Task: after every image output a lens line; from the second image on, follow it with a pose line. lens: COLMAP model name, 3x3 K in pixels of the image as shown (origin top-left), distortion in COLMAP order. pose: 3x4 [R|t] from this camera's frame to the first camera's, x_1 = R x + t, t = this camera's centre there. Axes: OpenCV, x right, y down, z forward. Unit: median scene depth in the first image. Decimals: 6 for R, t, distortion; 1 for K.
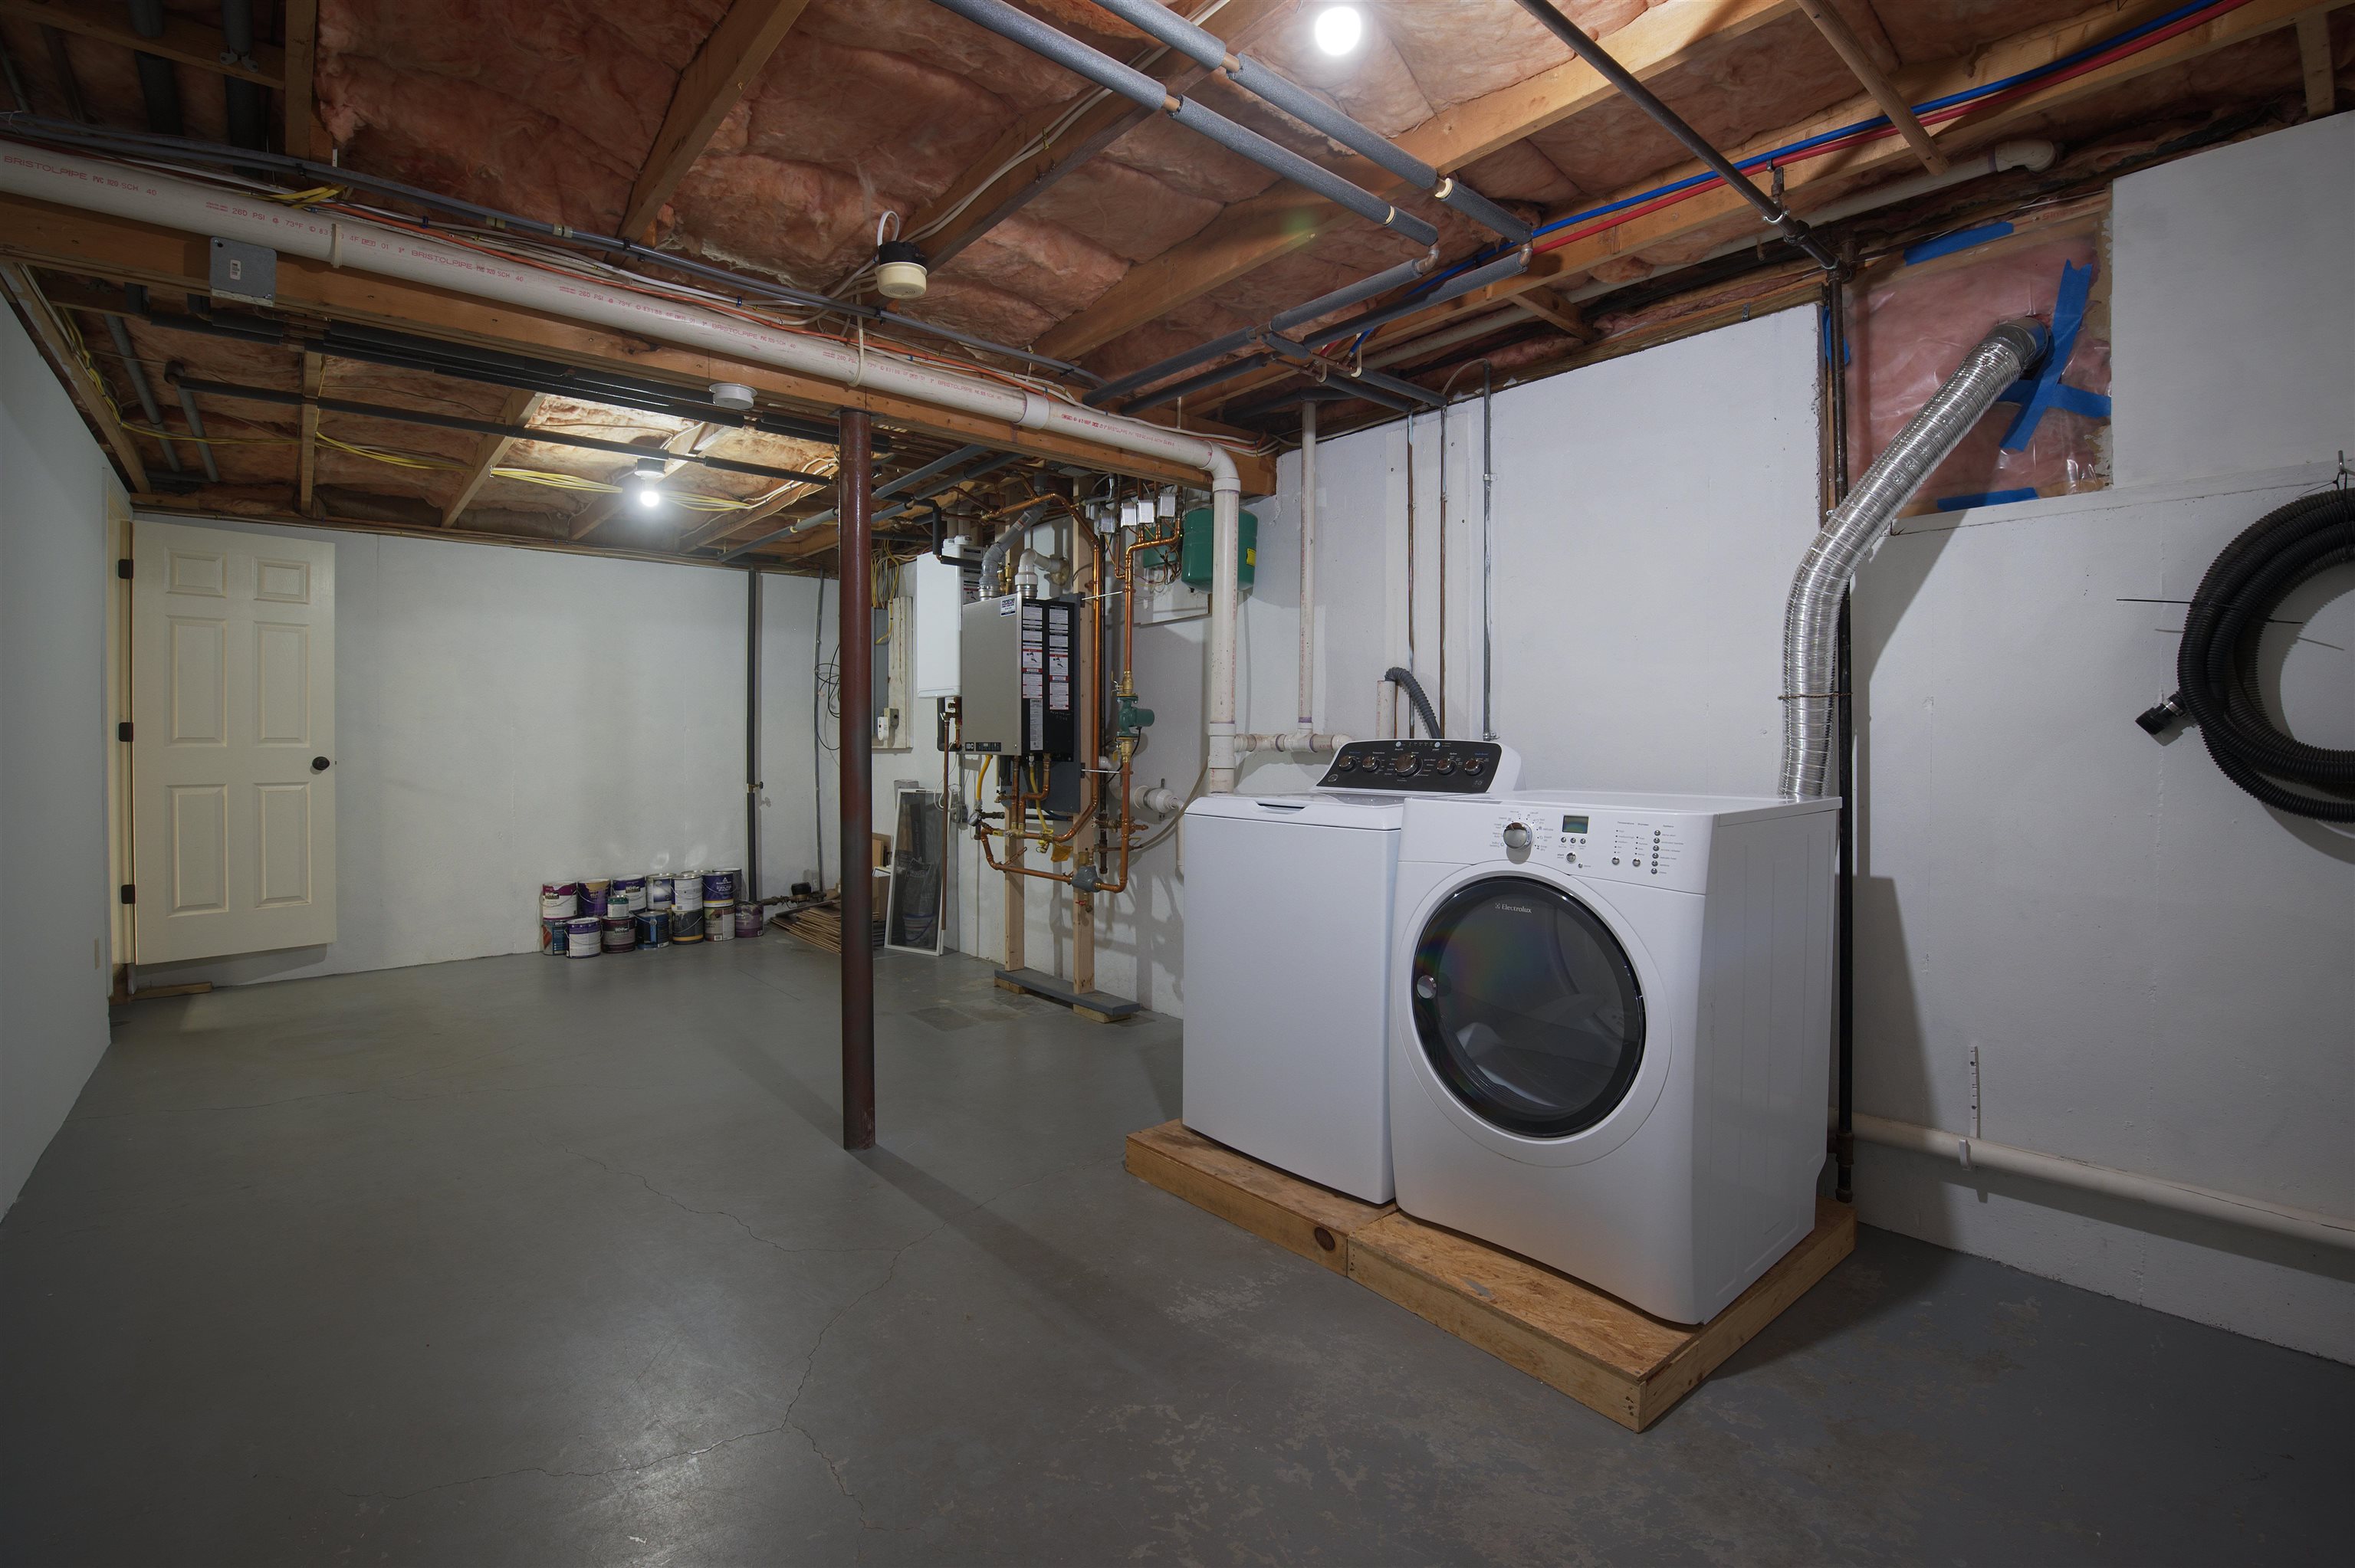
lens RADIAL K [[1055.4, 0, 1176.0], [0, 1055.4, 752.1], [0, 0, 1]] dist [-0.000192, -0.000019]
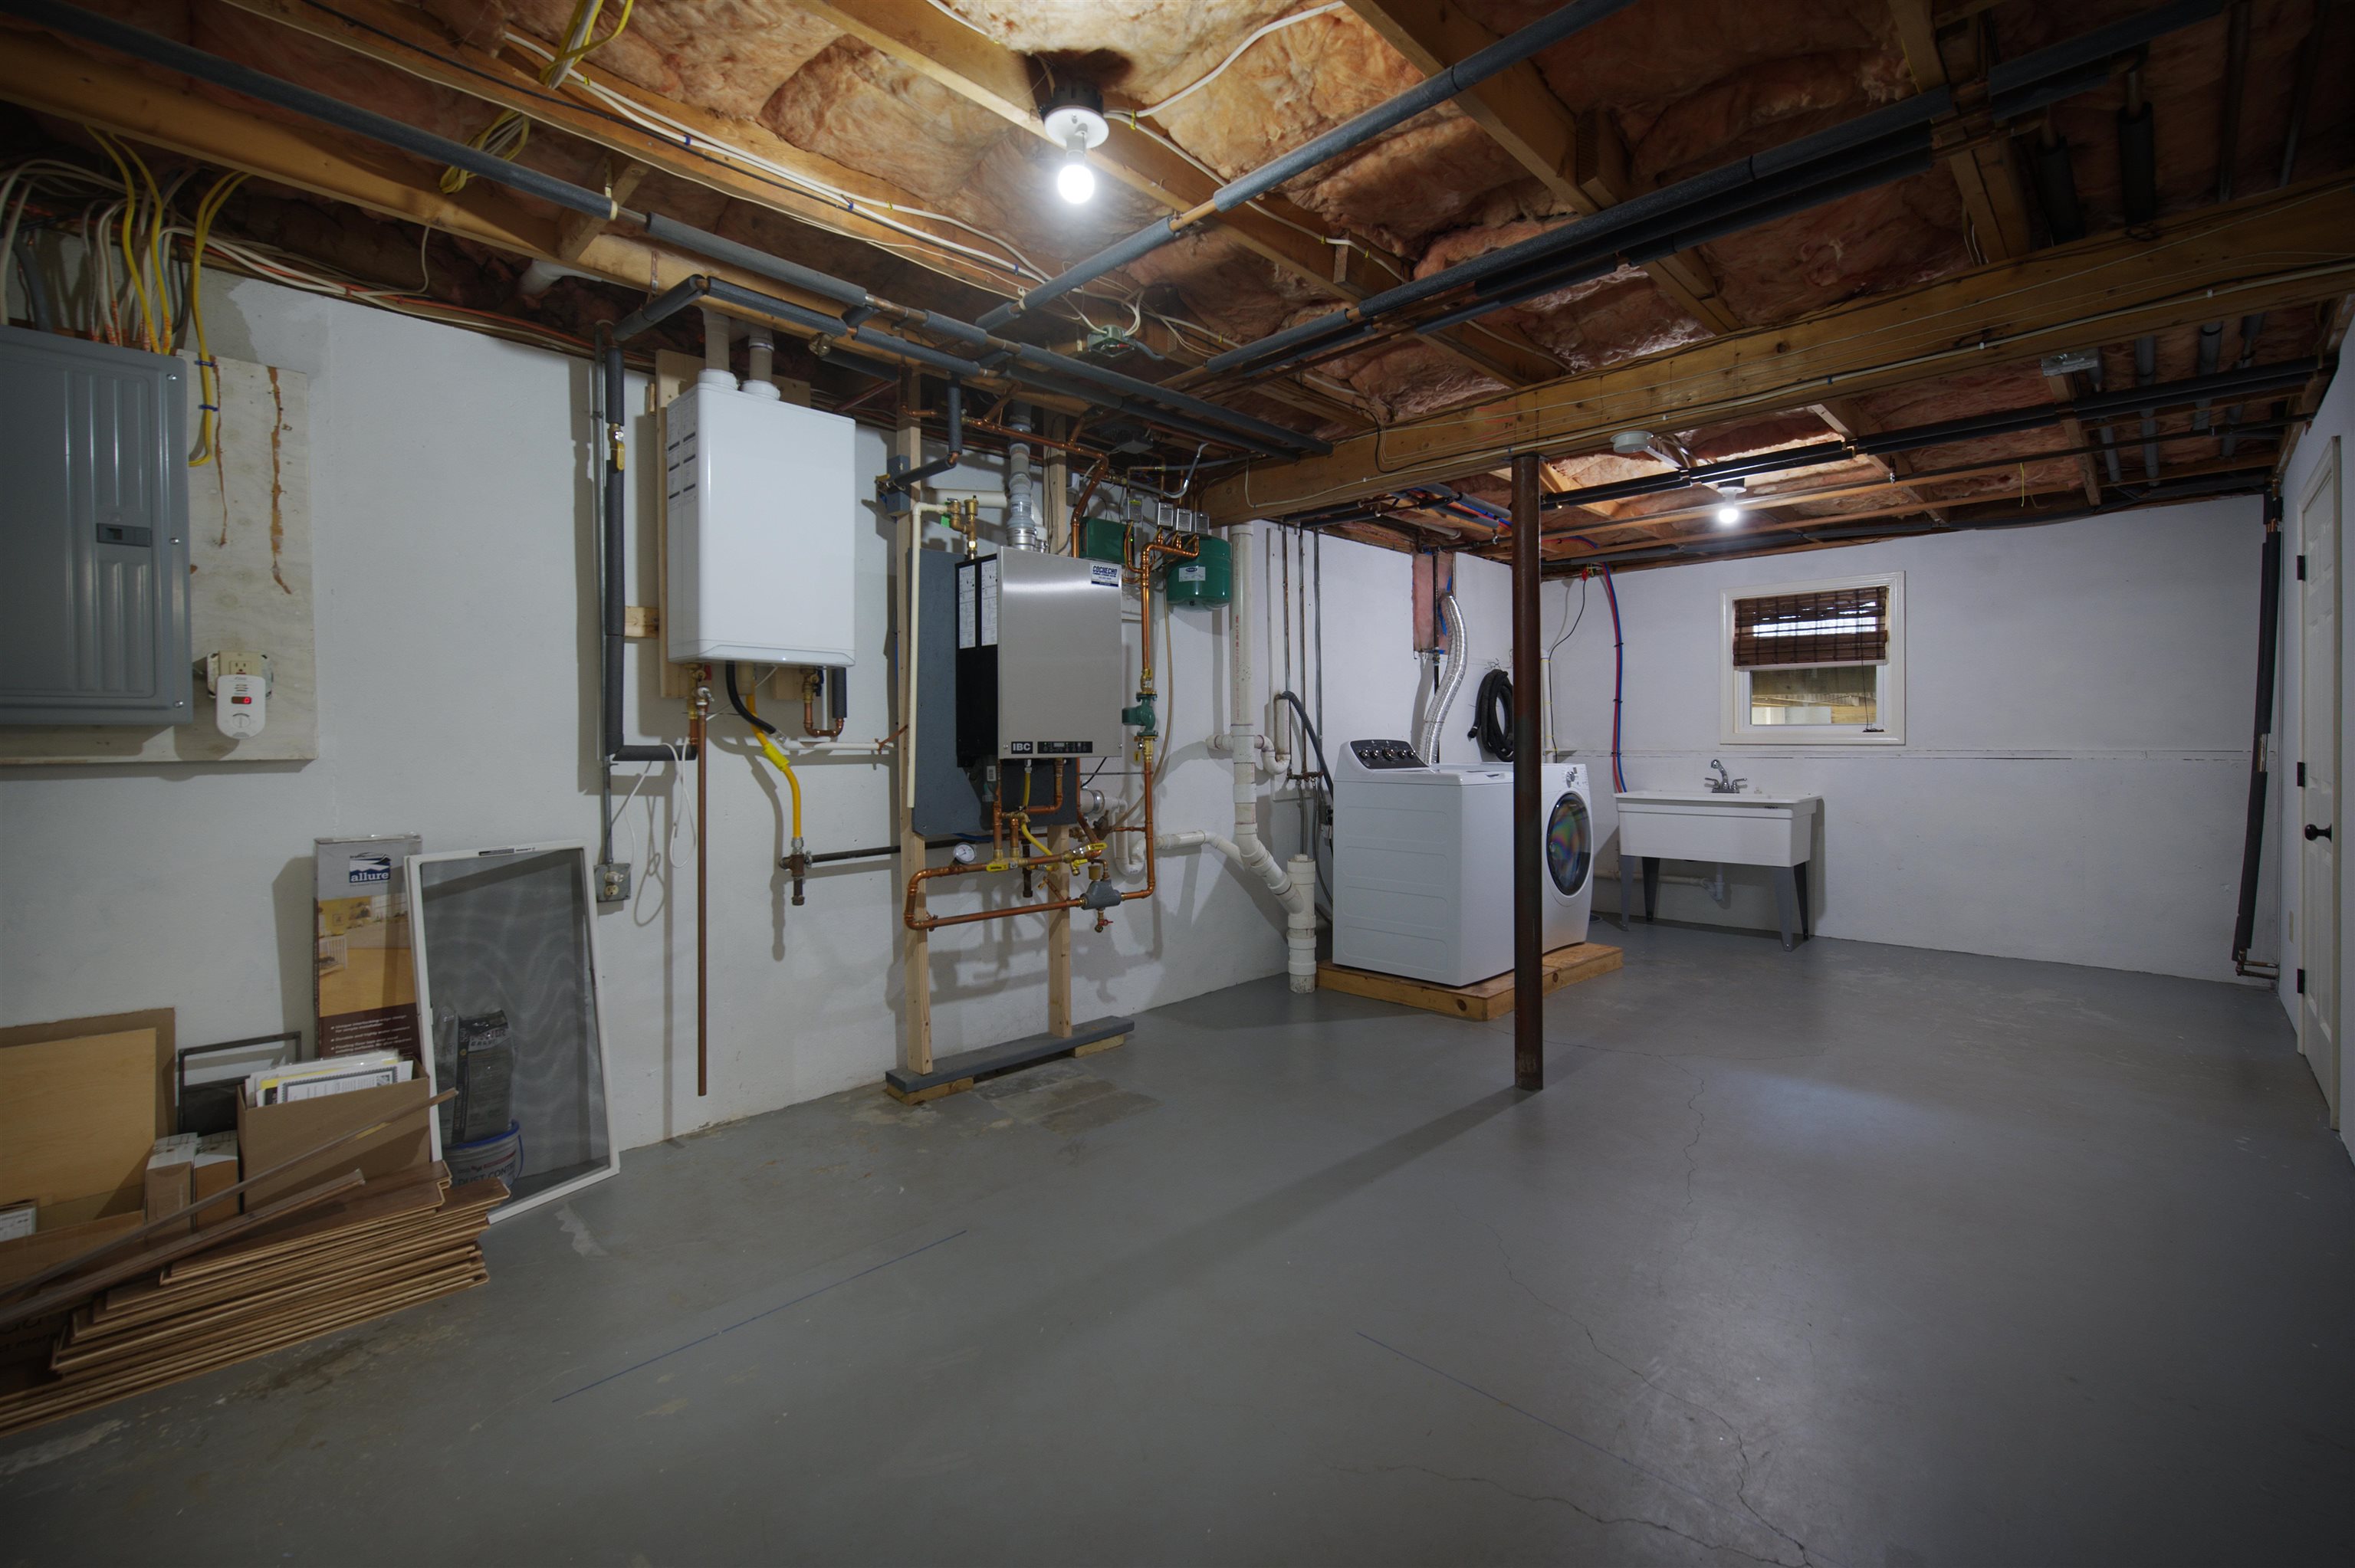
lens RADIAL K [[989.2, 0, 1179.3], [0, 989.2, 753.8], [0, 0, 1]] dist [0.000883, 0.000099]
pose [[-0.084517, -0.005995, 0.996404, -0.883395], [0.015866, 0.999847, 0.007362, -0.003029], [-0.996296, 0.016432, -0.084409, 0.964511]]
